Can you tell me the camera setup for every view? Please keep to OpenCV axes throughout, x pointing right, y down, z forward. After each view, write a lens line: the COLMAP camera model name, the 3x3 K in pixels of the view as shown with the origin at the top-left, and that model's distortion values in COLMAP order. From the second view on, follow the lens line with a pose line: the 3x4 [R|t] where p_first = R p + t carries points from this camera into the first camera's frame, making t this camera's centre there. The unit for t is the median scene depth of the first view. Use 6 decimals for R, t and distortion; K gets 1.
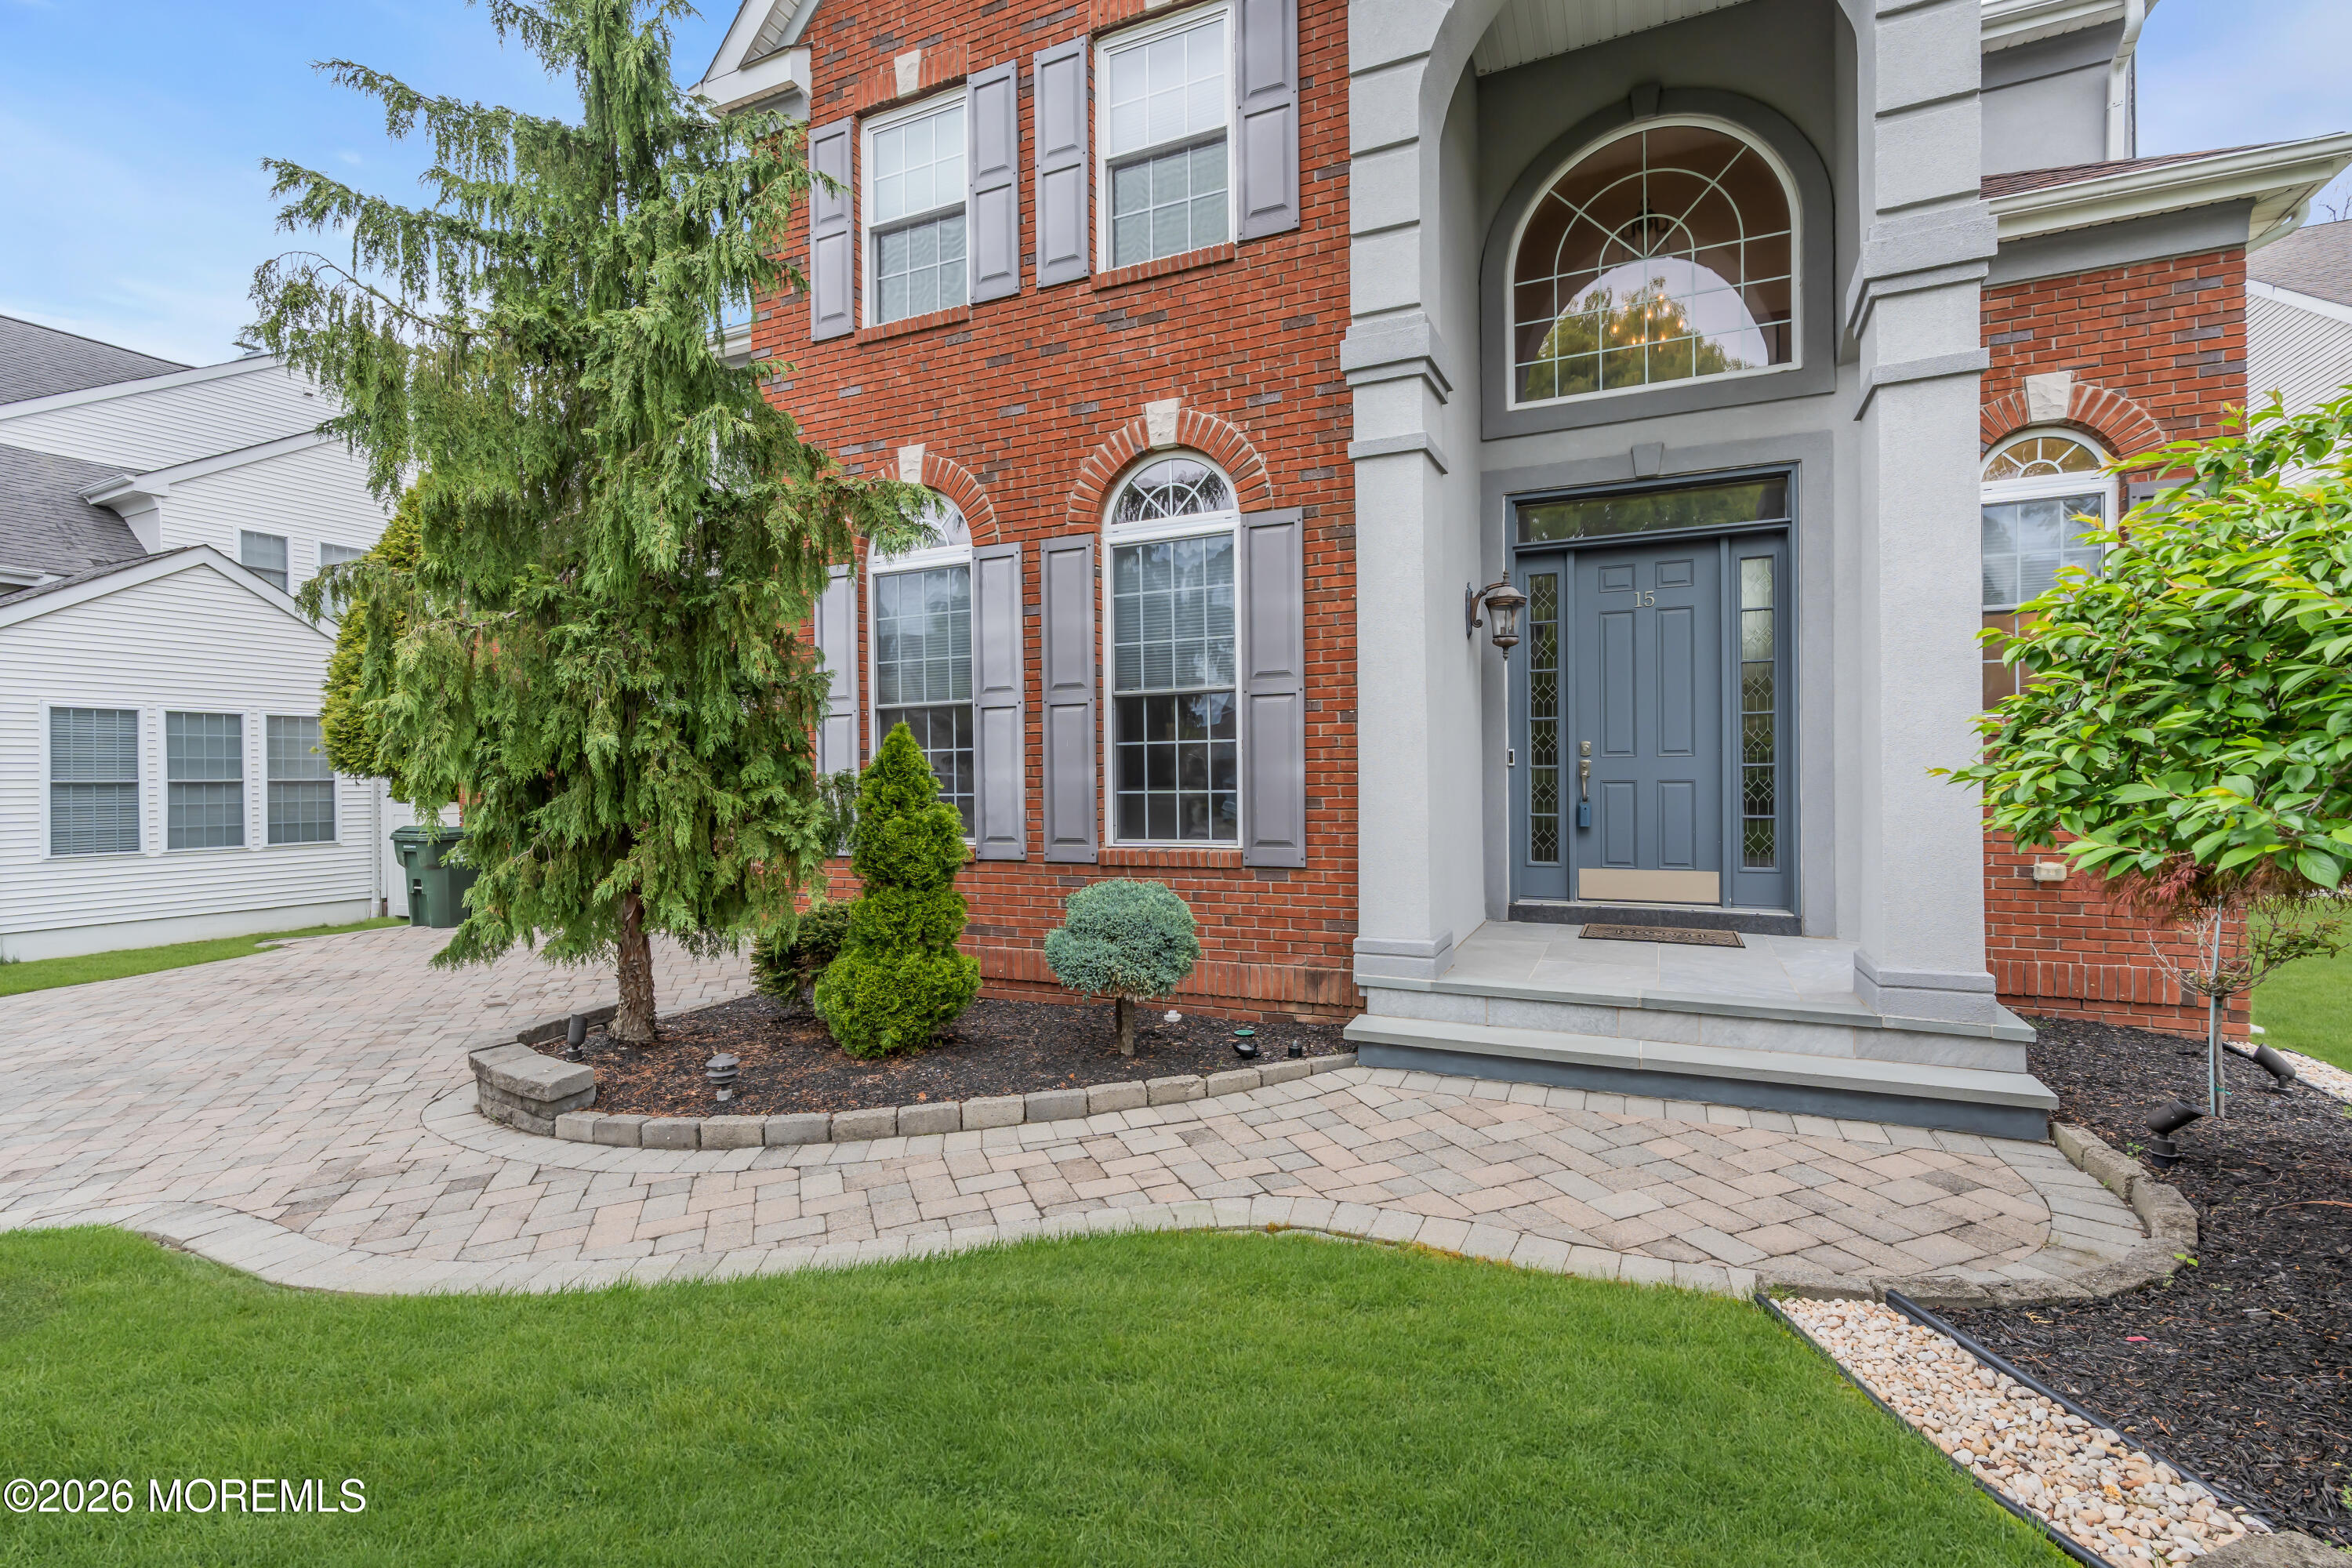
lens RADIAL K [[1048.6, 0, 1176.0], [0, 1048.6, 784.0], [0, 0, 1]] dist [0.001322, 0.000483]
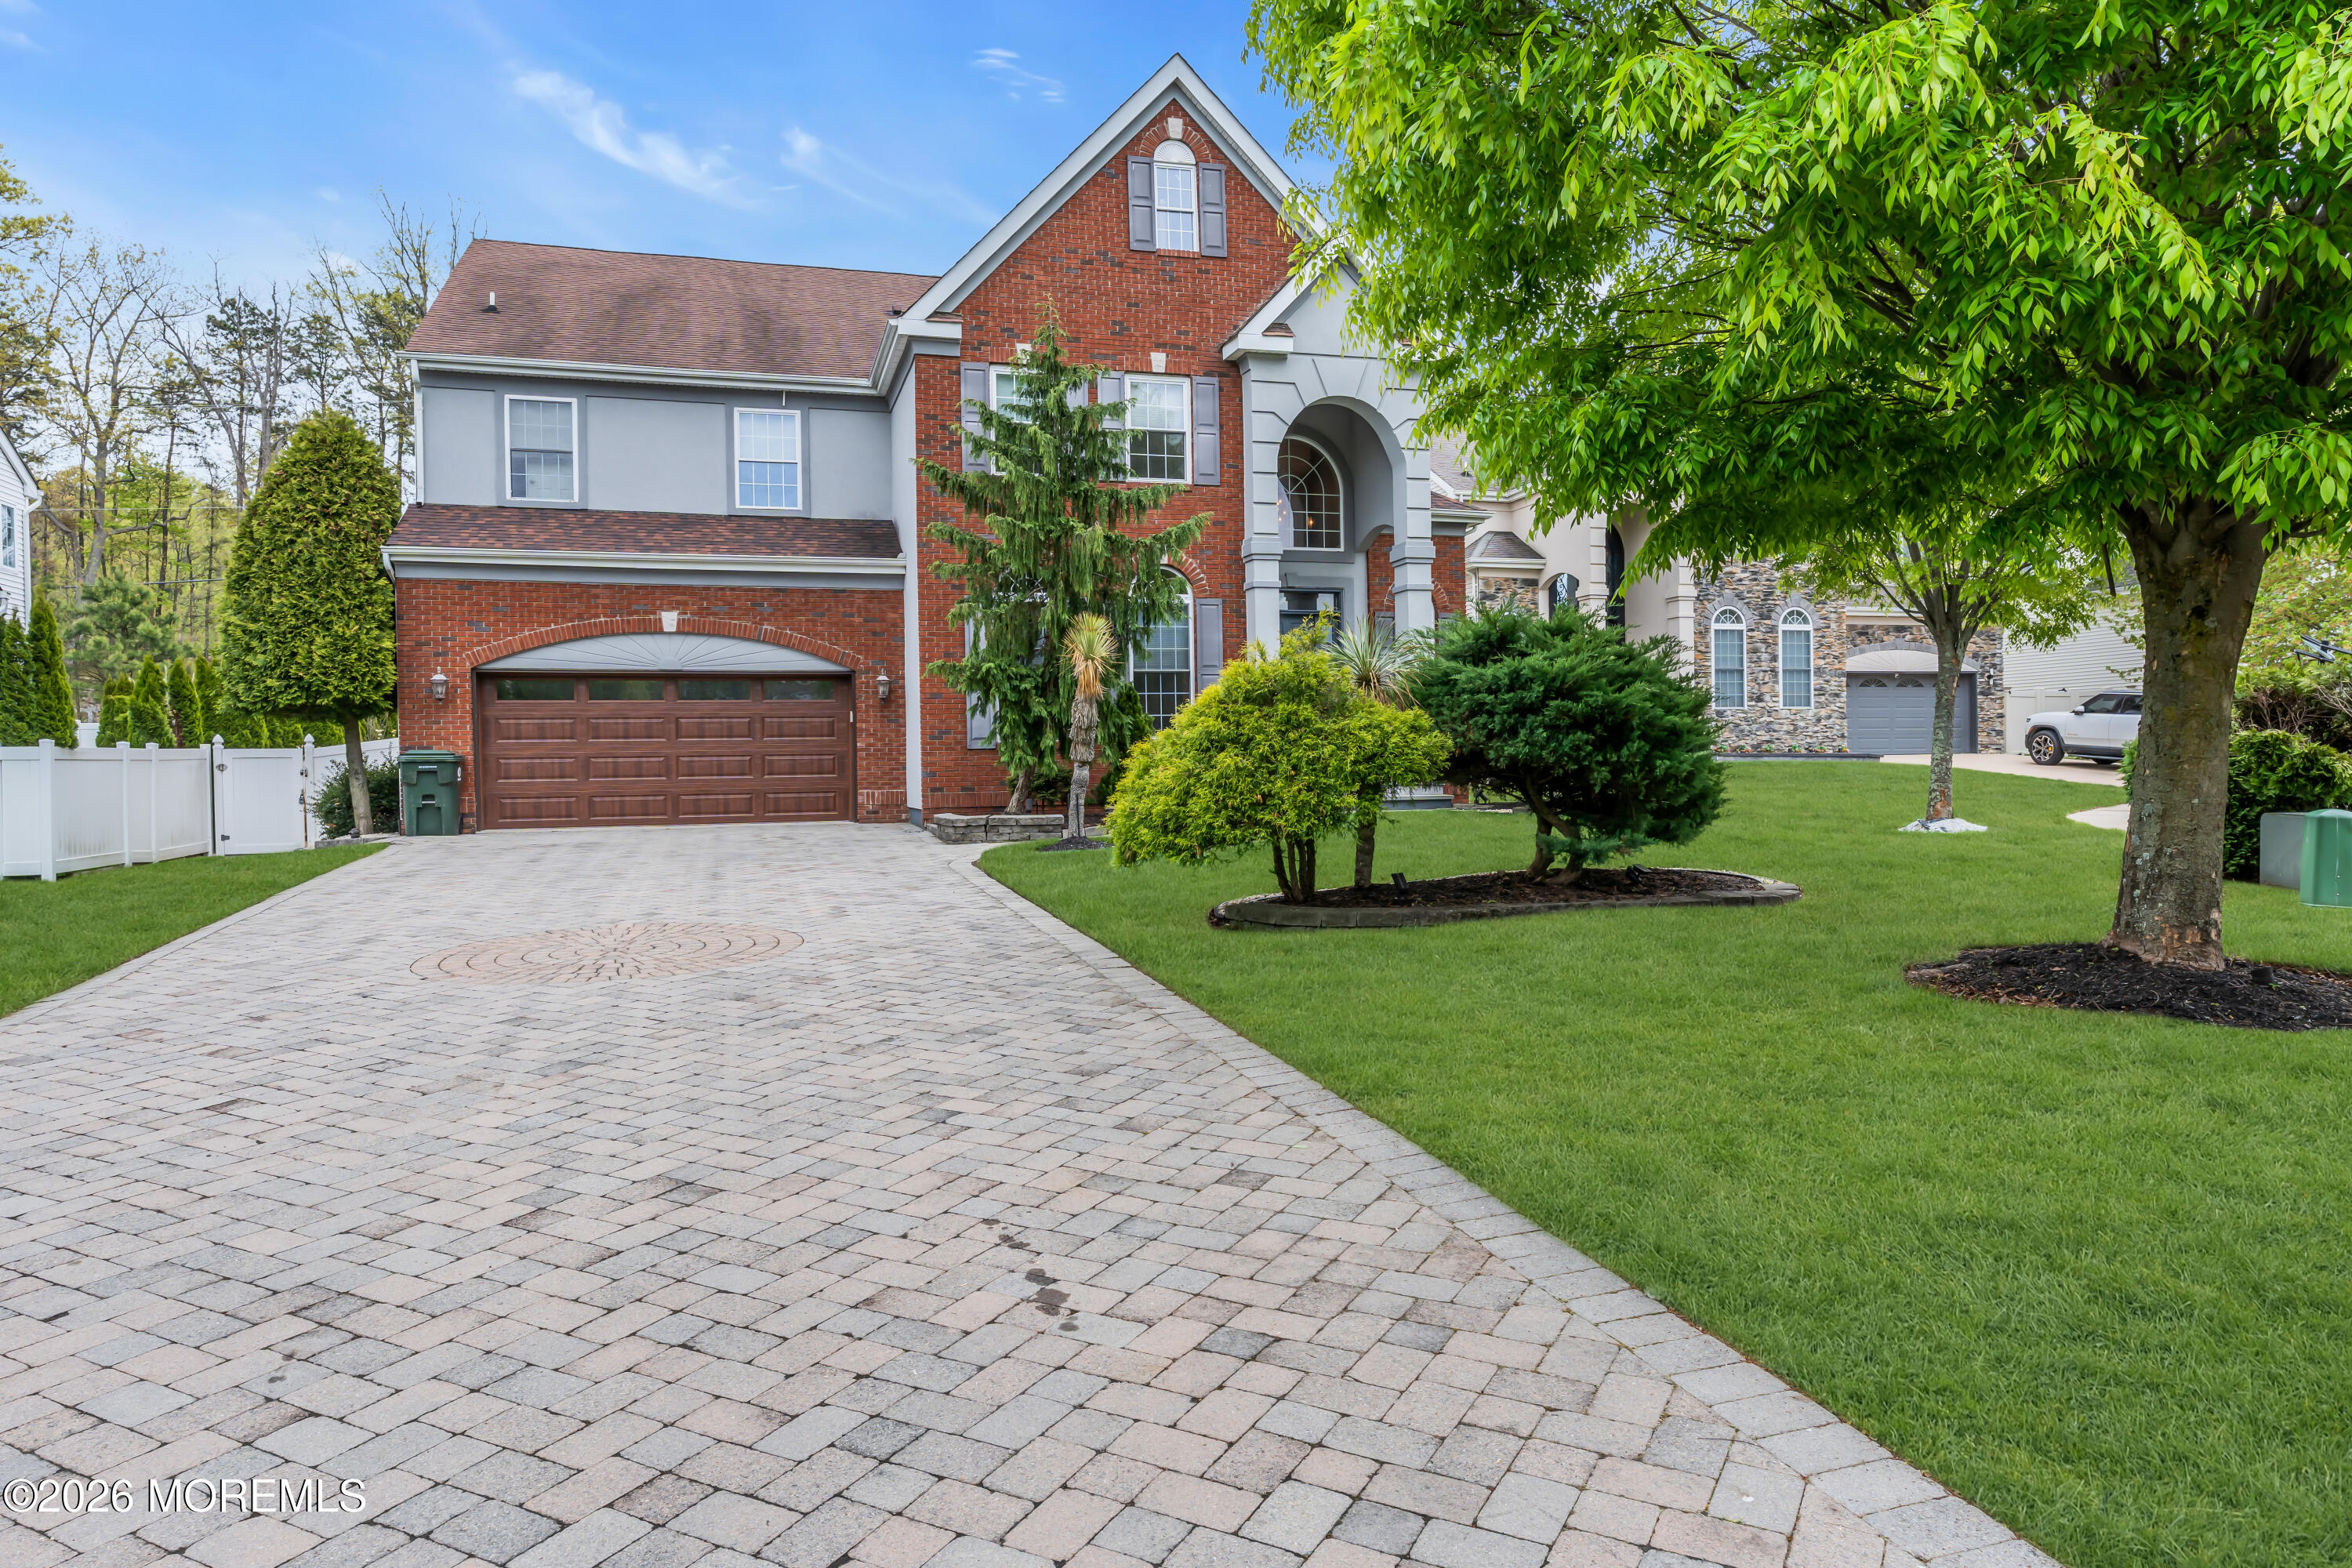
lens RADIAL K [[1544.3, 0, 1176.0], [0, 1544.3, 784.0], [0, 0, 1]] dist [0.013103, 0.001001]
pose [[0.751767, -0.008748, 0.659370, -2.080978], [0.012183, 0.999926, -0.000625, 0.150779], [-0.659316, 0.008503, 0.751818, -1.458127]]
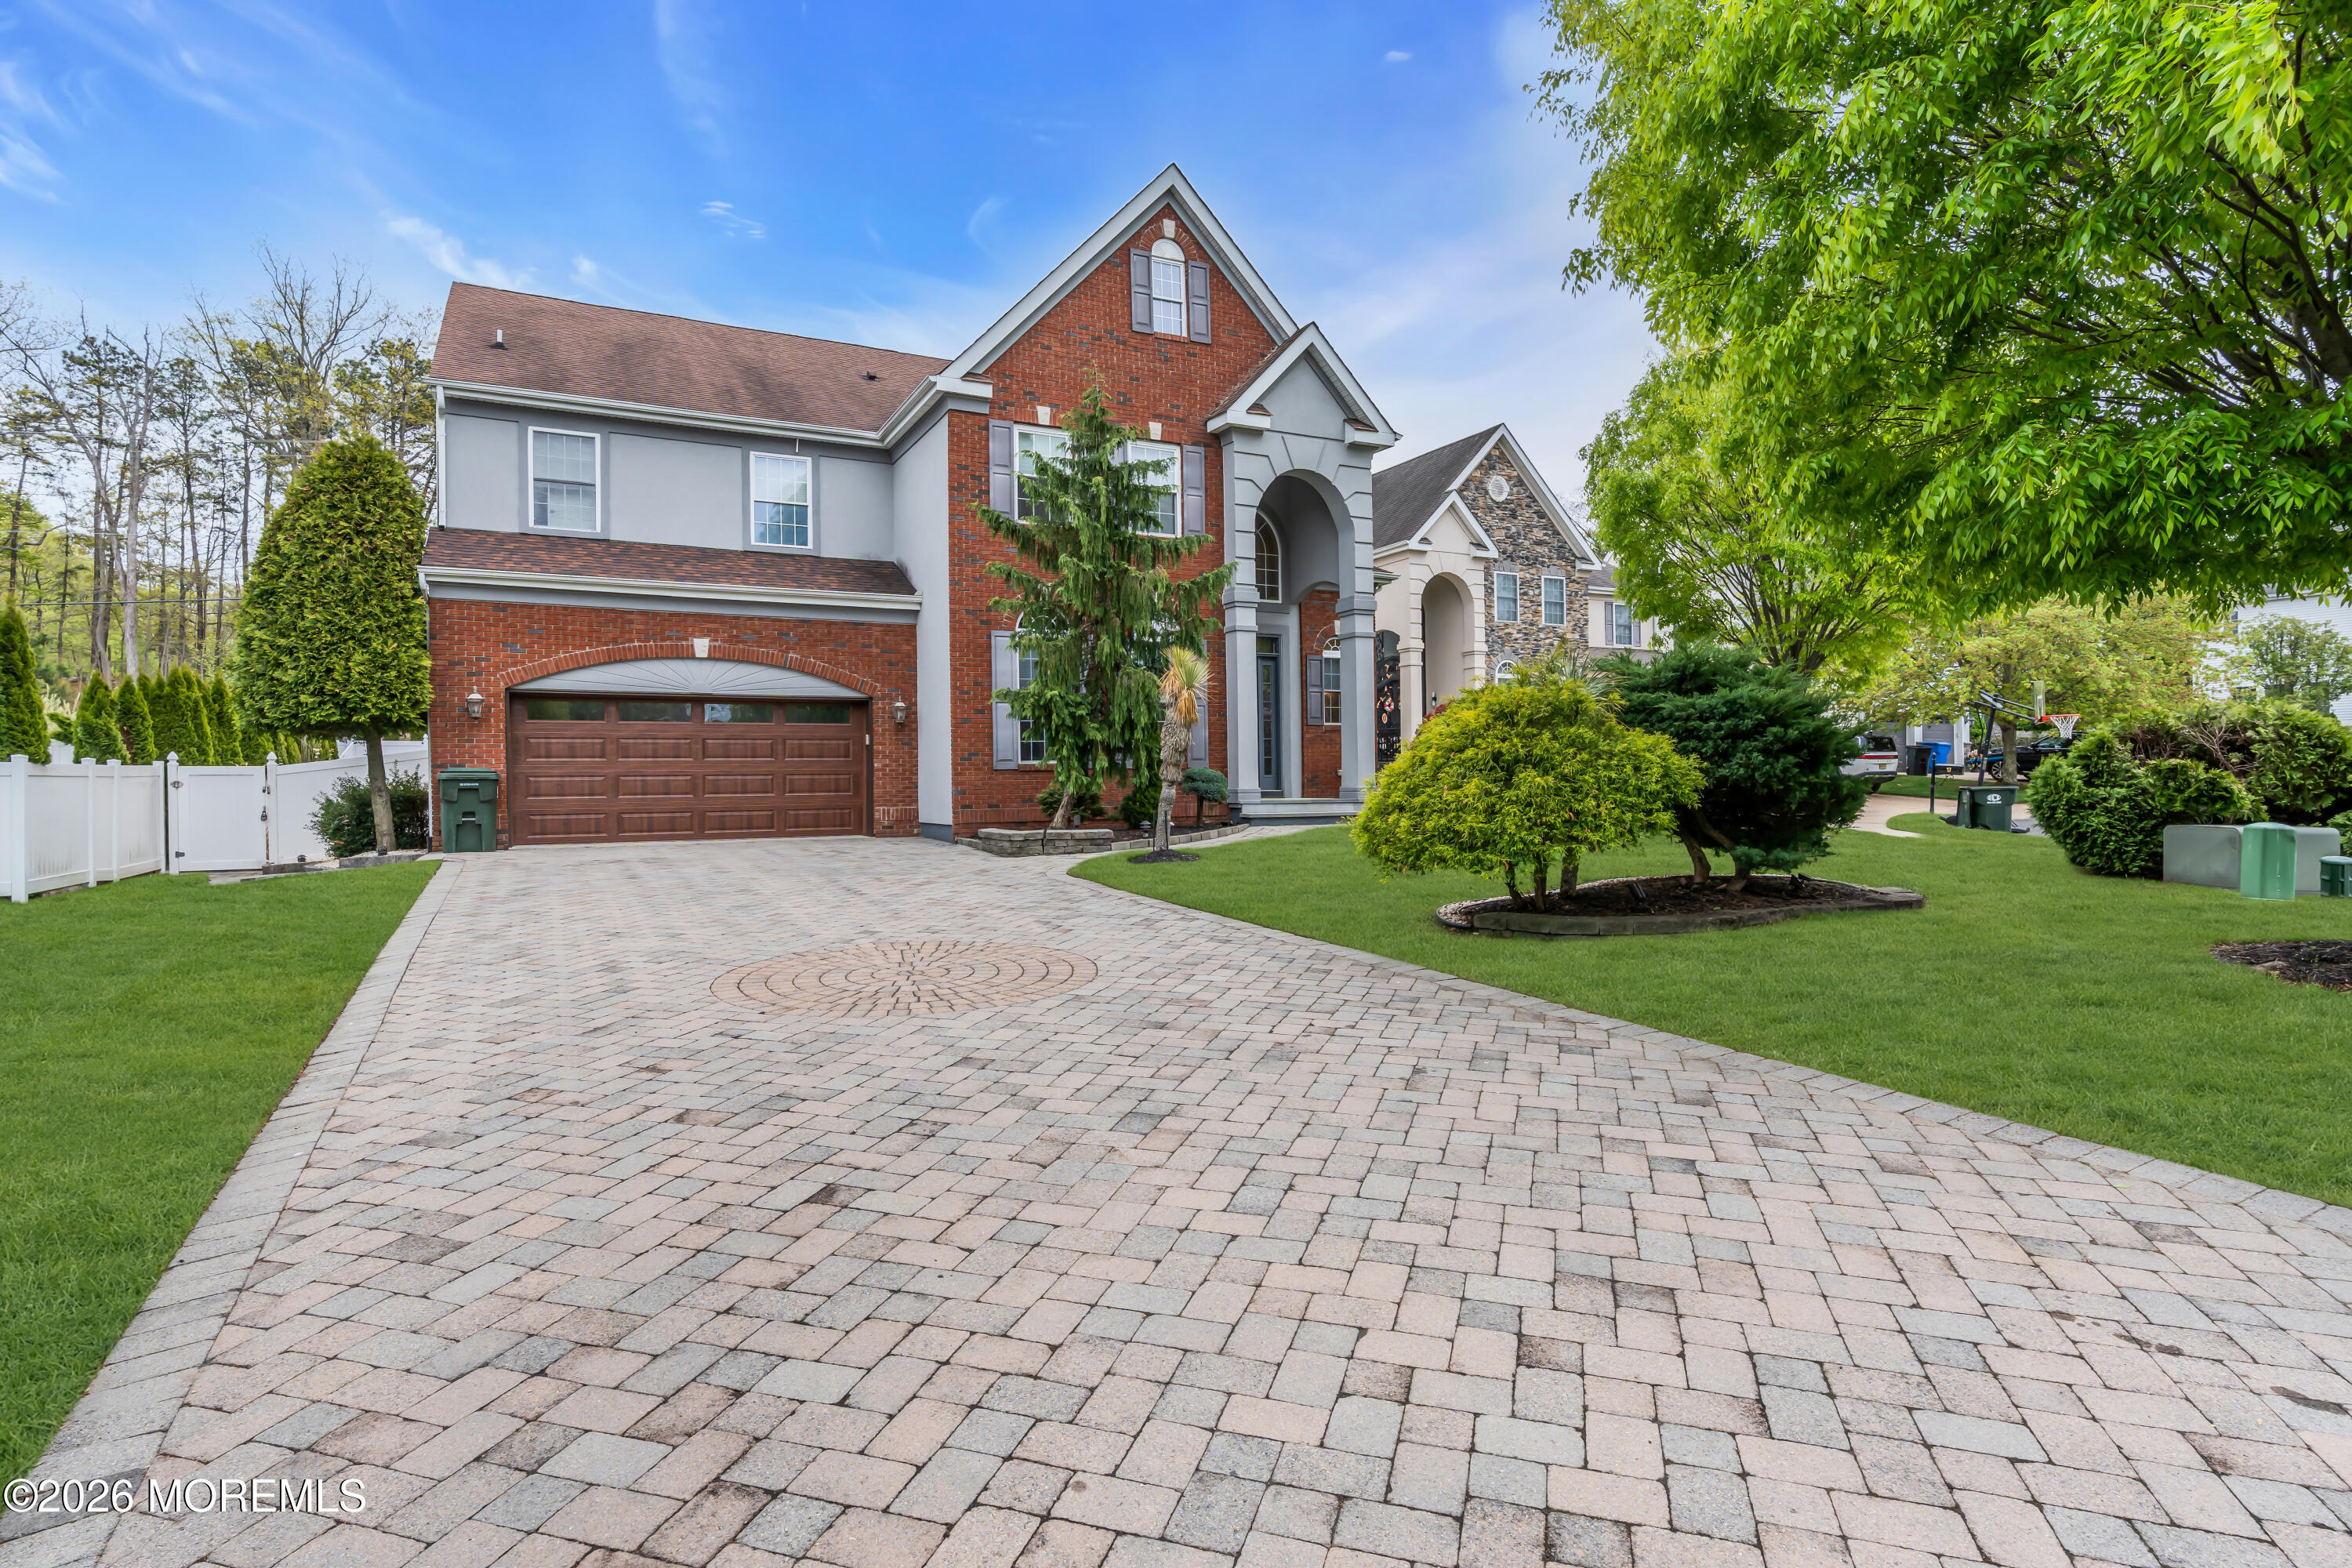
lens RADIAL K [[1248.1, 0, 1176.0], [0, 1248.1, 784.0], [0, 0, 1]] dist [0.002751, 0.002068]
pose [[0.606464, 0.002229, 0.795108, -2.295845], [0.011710, 0.999863, -0.011735, 0.142515], [-0.795025, 0.016427, 0.606355, -0.851040]]
